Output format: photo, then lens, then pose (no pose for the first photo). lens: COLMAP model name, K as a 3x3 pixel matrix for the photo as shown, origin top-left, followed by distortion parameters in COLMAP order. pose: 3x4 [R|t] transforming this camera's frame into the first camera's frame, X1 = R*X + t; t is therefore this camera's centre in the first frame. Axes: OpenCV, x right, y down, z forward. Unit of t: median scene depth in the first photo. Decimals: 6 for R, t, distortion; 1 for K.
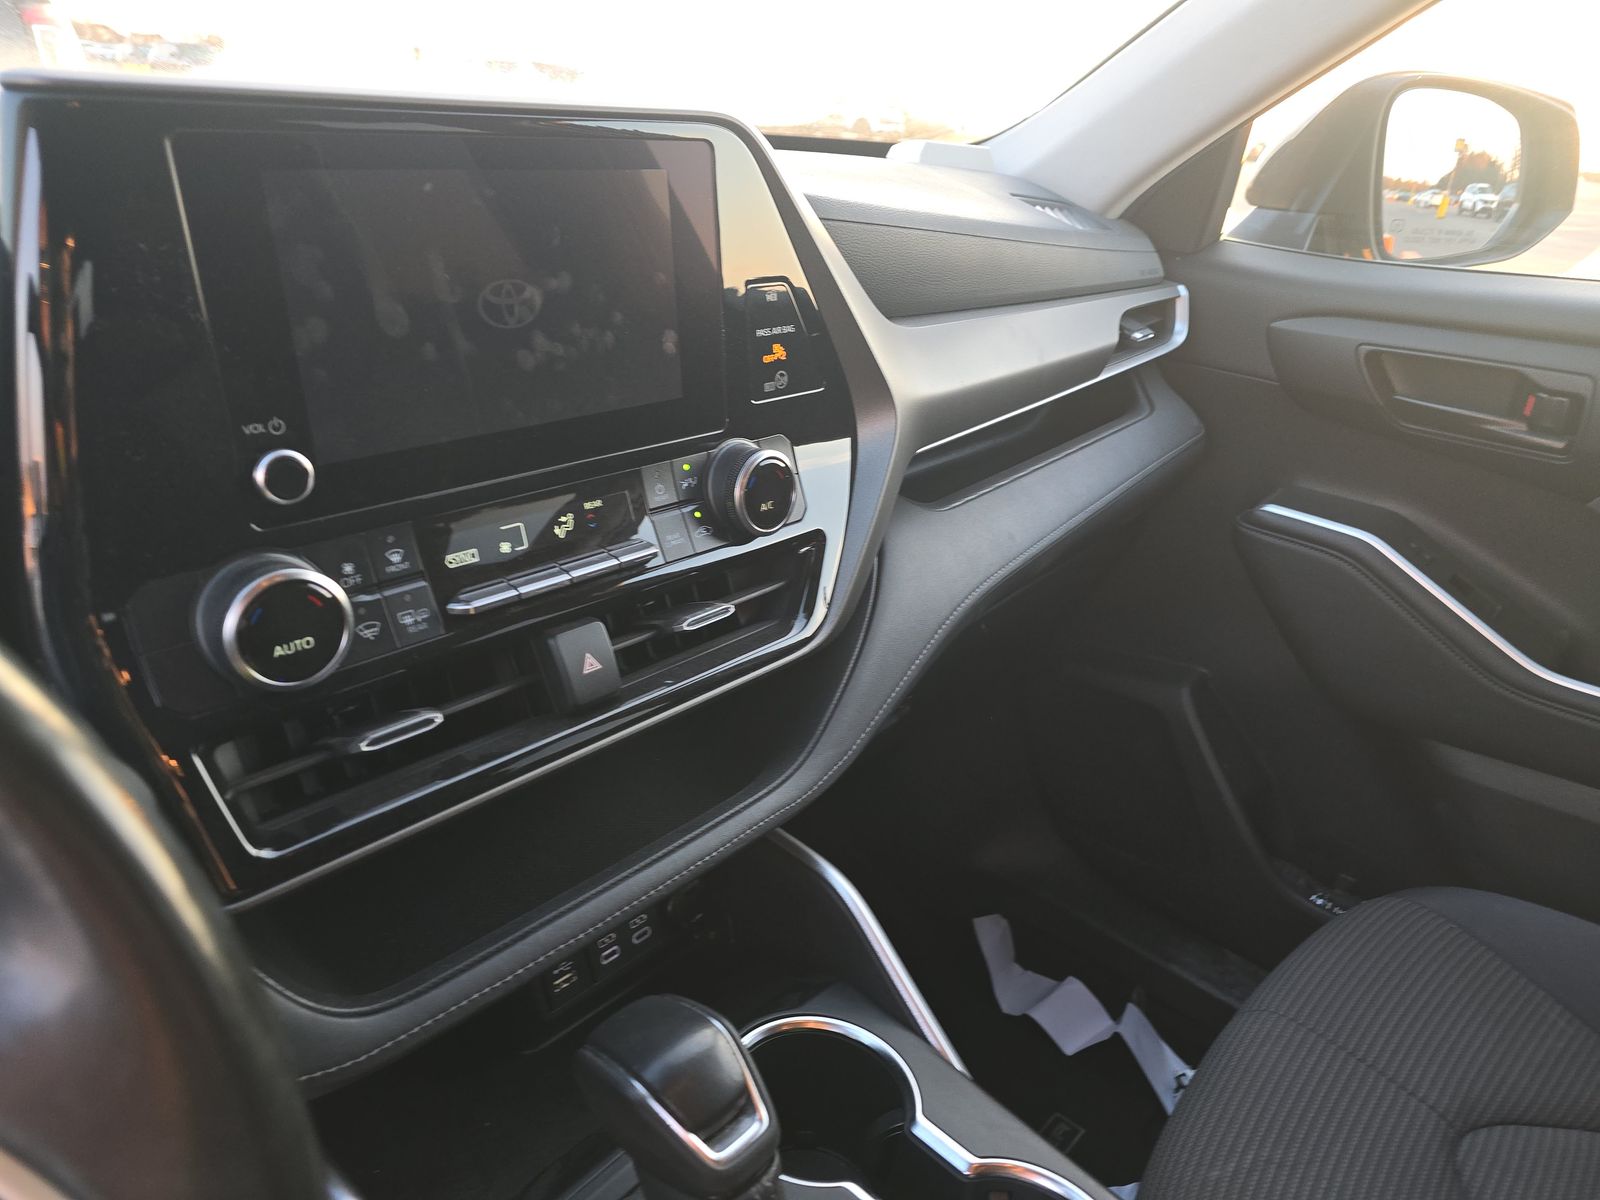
lens RADIAL K [[1066.8, 0, 800.0], [0, 1066.8, 600.0], [0, 0, 1]] dist [-0.000273, -0.000388]
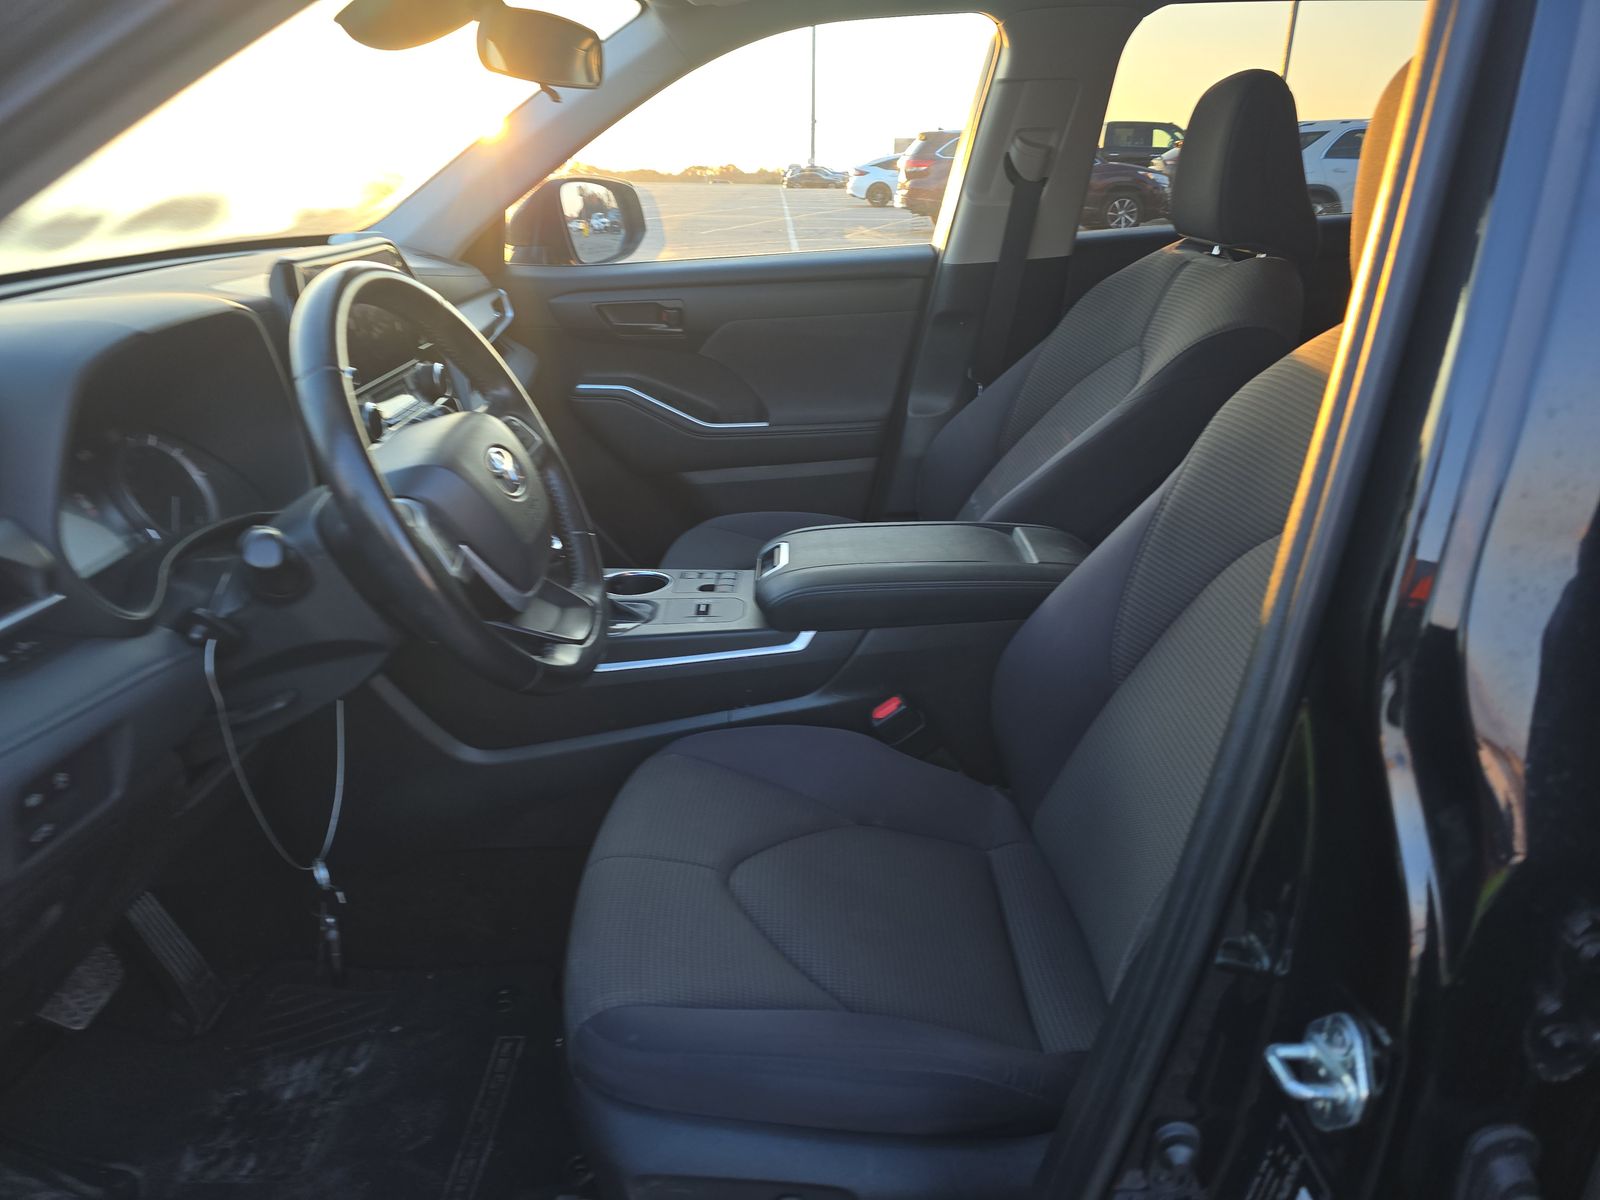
lens RADIAL K [[1066.8, 0, 800.0], [0, 1066.8, 600.0], [0, 0, 1]] dist [-0.000273, -0.000388]
pose [[0.734025, -0.317352, 0.600412, -0.594722], [0.327325, 0.939956, 0.096654, 0.231963], [-0.595034, 0.125583, 0.793828, -0.813117]]
